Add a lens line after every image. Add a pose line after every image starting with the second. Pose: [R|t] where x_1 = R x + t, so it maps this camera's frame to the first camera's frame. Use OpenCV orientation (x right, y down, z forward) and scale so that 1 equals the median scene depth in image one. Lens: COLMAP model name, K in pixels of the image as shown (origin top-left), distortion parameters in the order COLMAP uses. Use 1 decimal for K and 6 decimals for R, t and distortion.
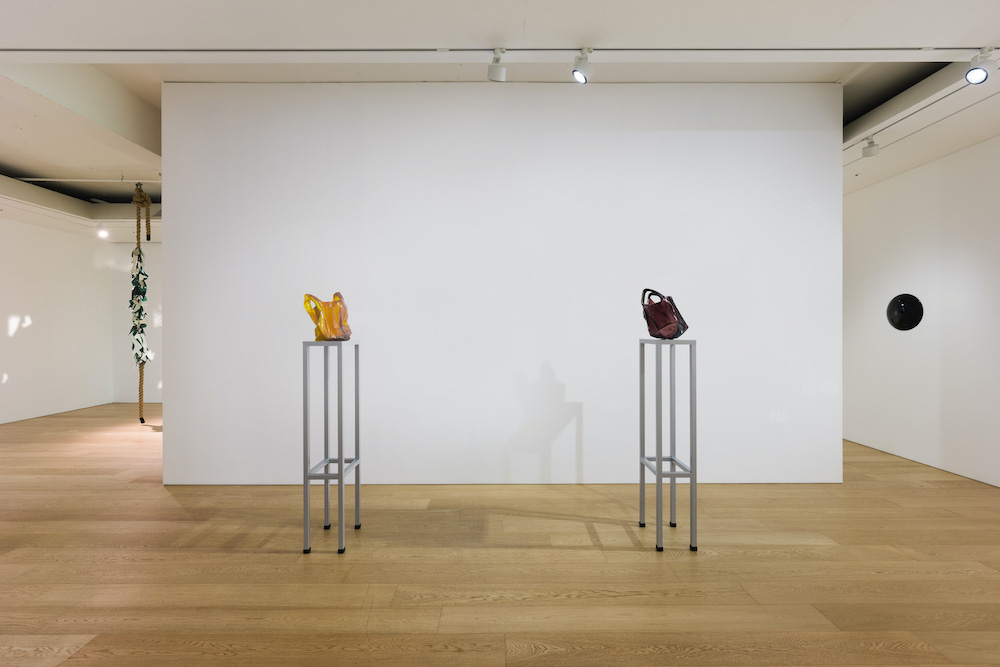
lens RADIAL K [[408.0, 0, 500.1], [0, 408.0, 330.8], [0, 0, 1]] dist [0.000025, 0.000014]
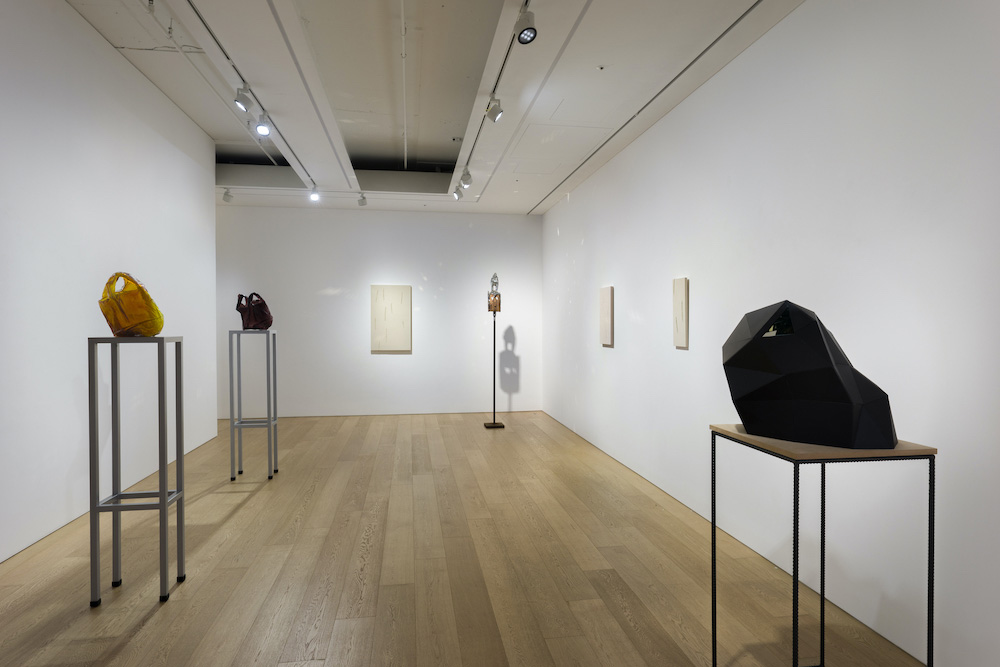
lens RADIAL K [[566.7, 0, 499.0], [0, 566.7, 329.8], [0, 0, 1]] dist [0.002938, 0.000853]
pose [[-0.159592, -0.007068, 0.987158, -1.562430], [0.010504, 0.999906, 0.008857, 0.014306], [-0.987127, 0.011783, -0.159503, 0.496078]]
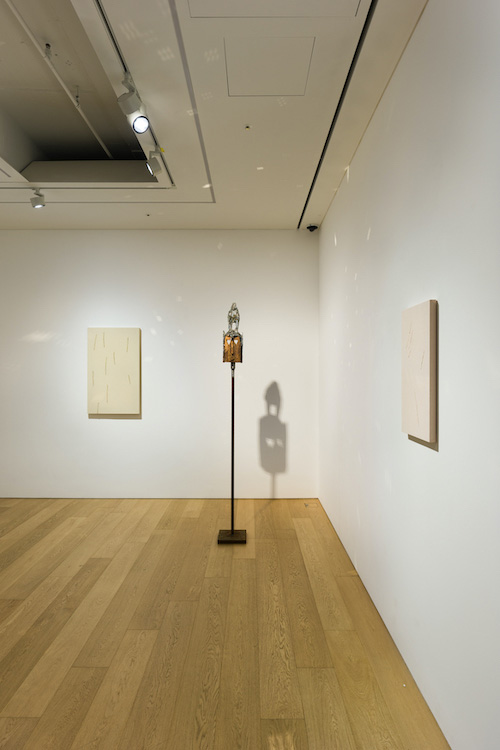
lens RADIAL K [[430.5, 0, 250.5], [0, 430.5, 376.1], [0, 0, 1]] dist [-0.005144, -0.000555]
pose [[-0.000619, -0.006930, 0.999976, -0.724314], [0.009762, 0.999928, 0.006935, -0.003890], [-0.999952, 0.009766, -0.000552, 0.204589]]
